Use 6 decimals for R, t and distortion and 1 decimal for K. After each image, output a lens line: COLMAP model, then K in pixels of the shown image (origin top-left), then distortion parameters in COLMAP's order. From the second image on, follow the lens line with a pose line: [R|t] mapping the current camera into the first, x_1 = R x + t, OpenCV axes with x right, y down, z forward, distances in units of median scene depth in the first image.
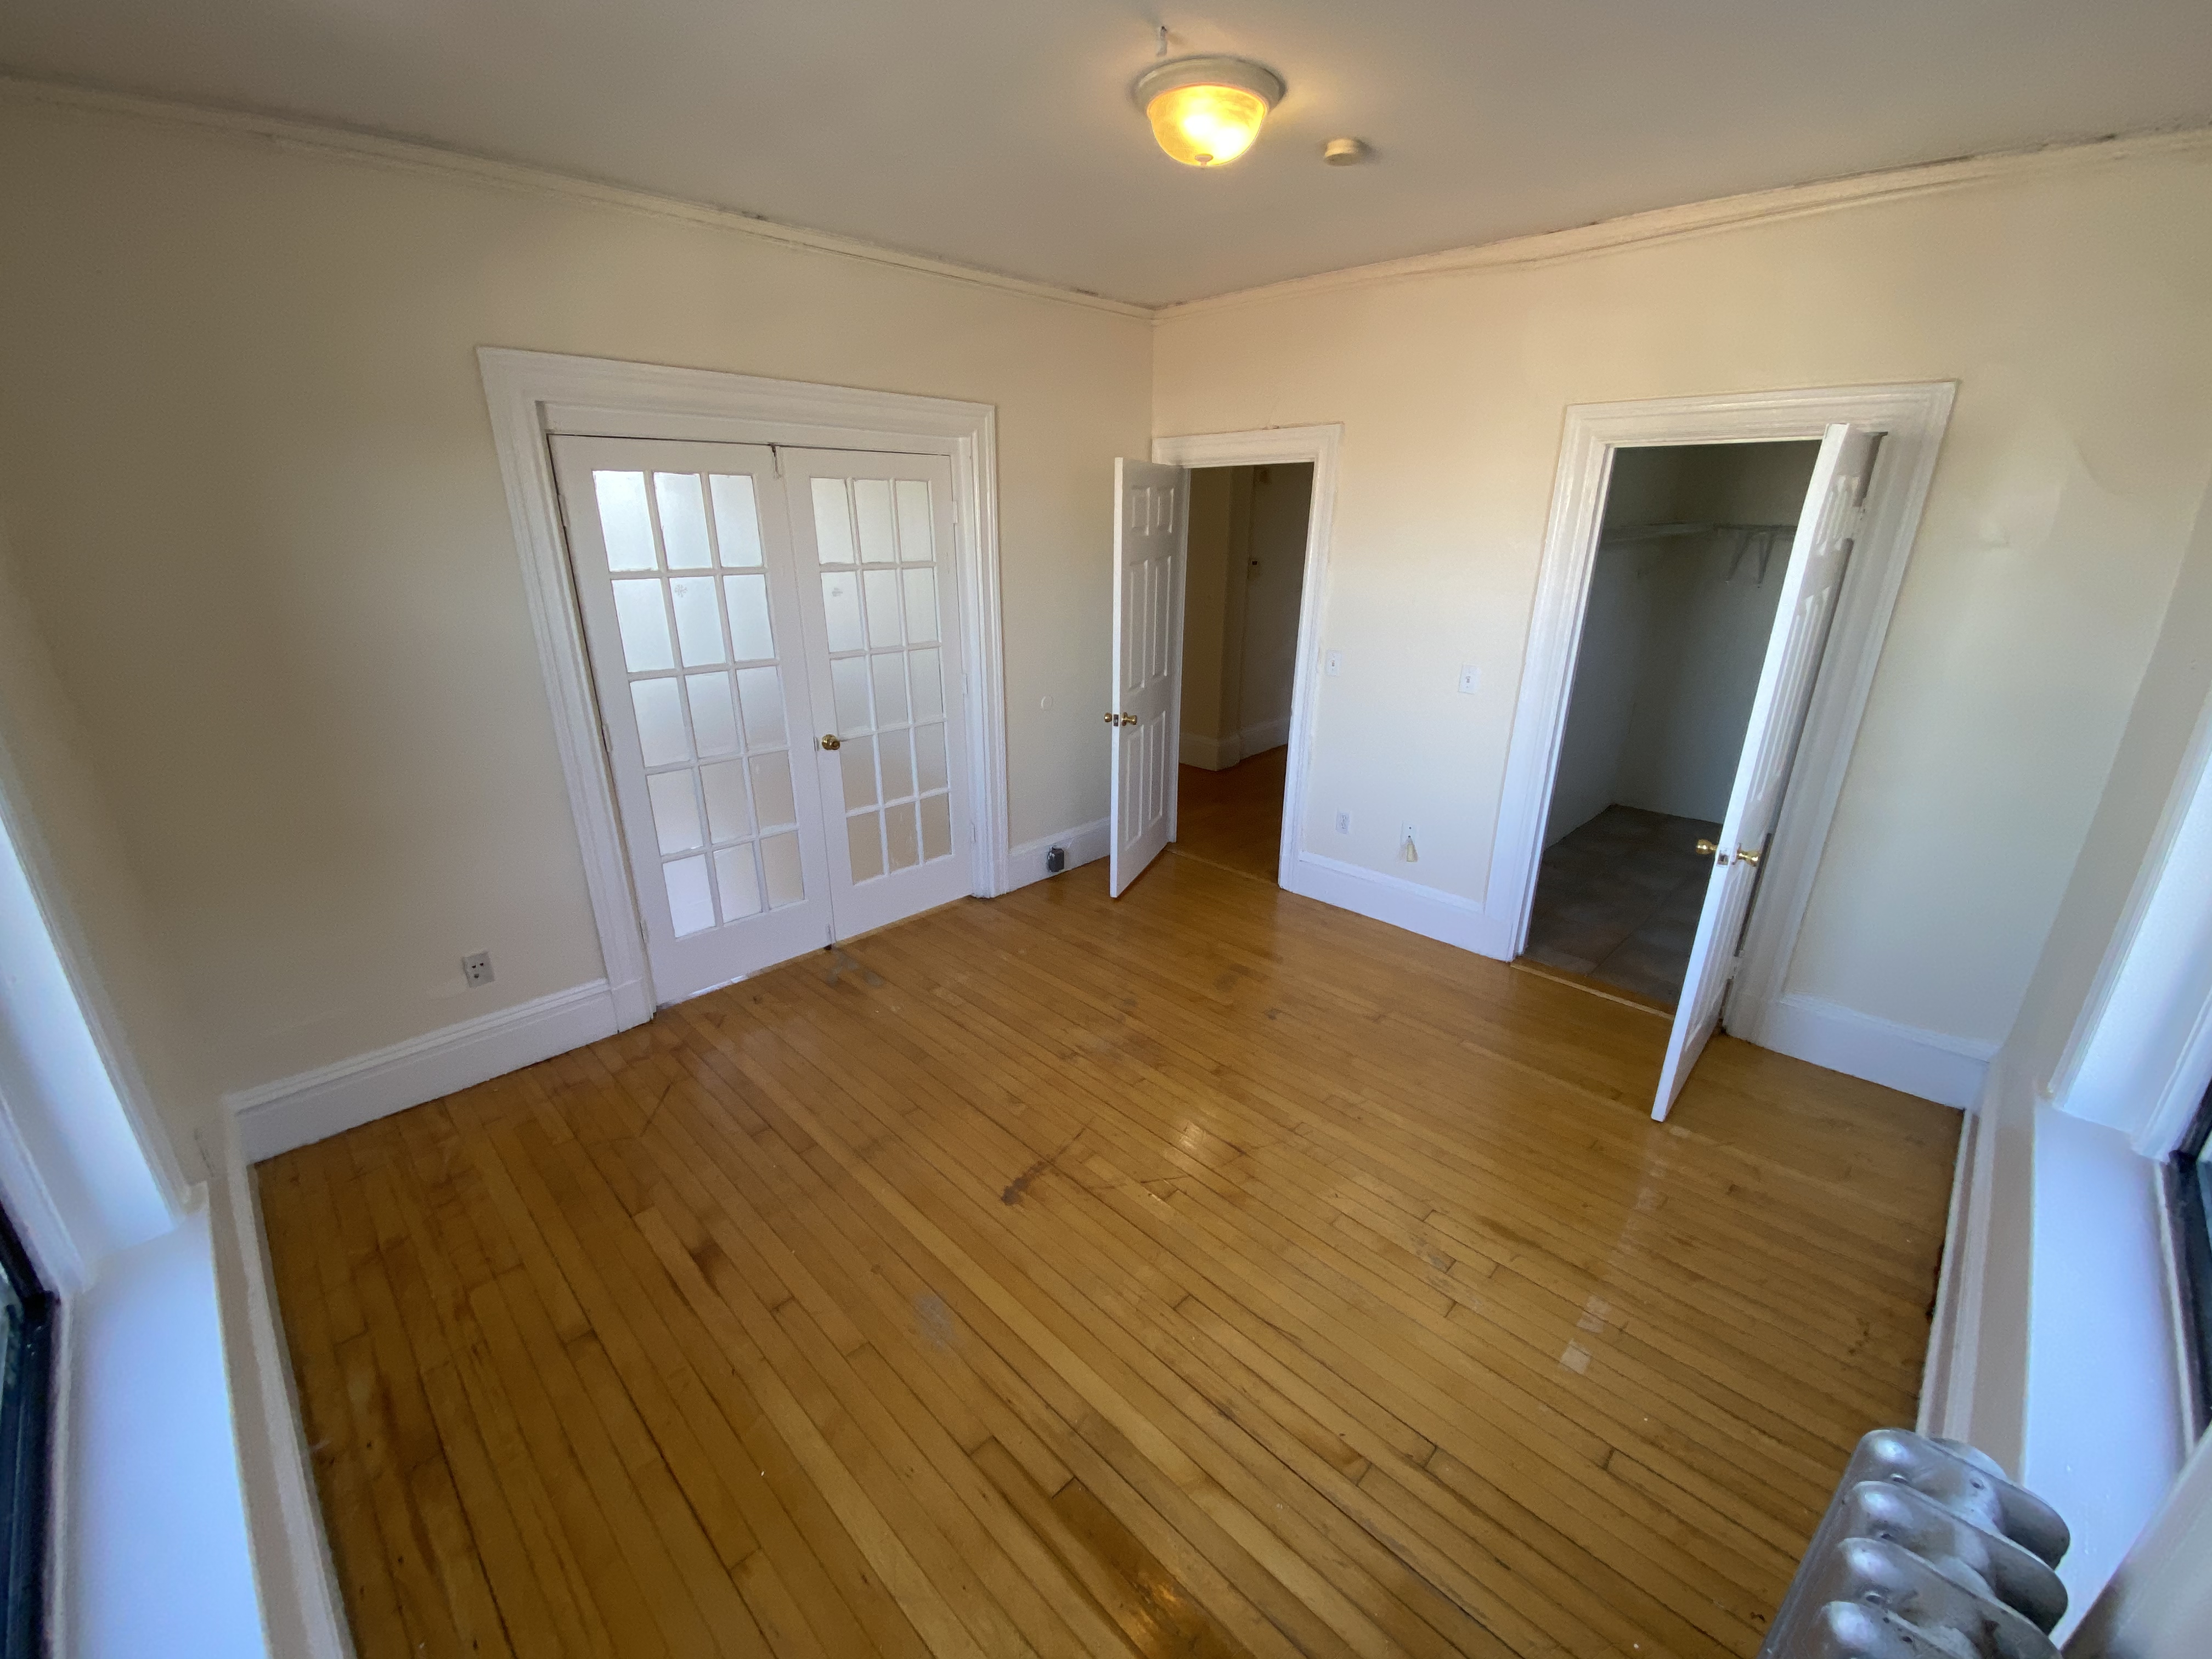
lens RADIAL K [[897.0, 0, 1106.8], [0, 897.0, 833.8], [0, 0, 1]] dist [-0.004108, -0.003331]
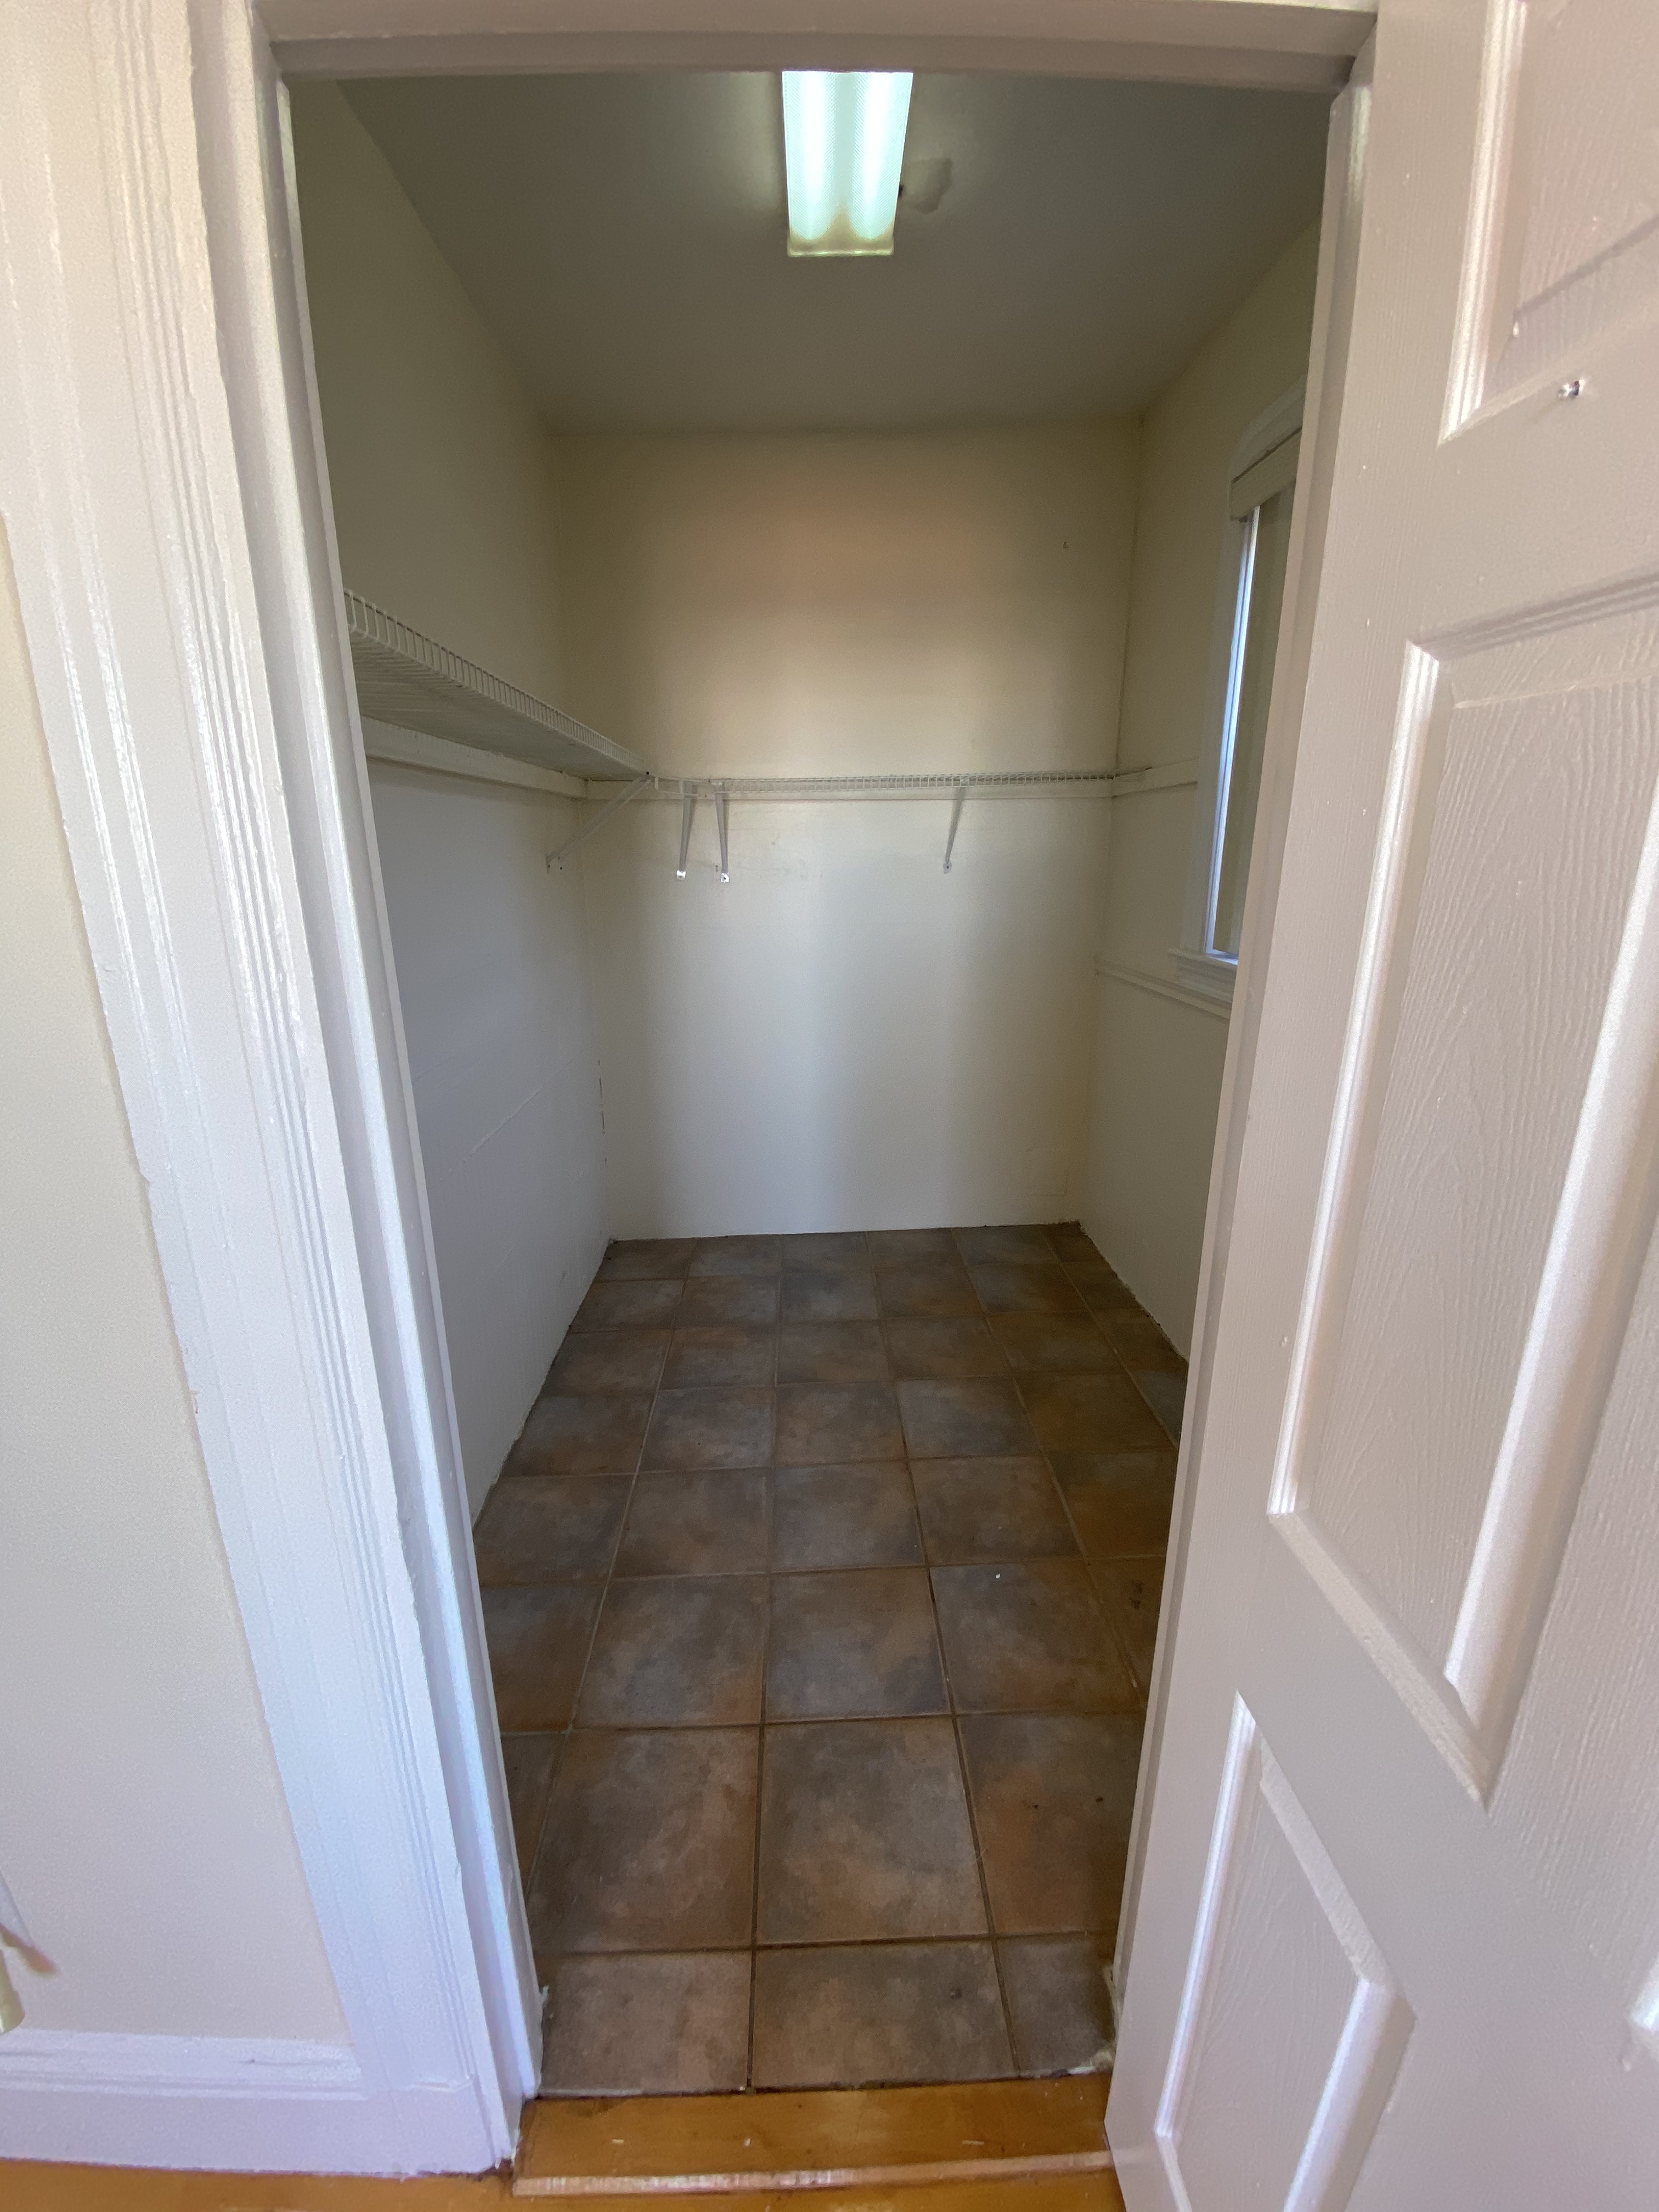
lens RADIAL K [[897.0, 0, 822.5], [0, 897.0, 1098.5], [0, 0, 1]] dist [-0.004108, -0.003331]
pose [[0.691182, -0.206801, 0.692460, 0.385494], [0.250881, 0.967254, 0.038449, -0.166155], [-0.677735, 0.147150, 0.720431, 0.663278]]
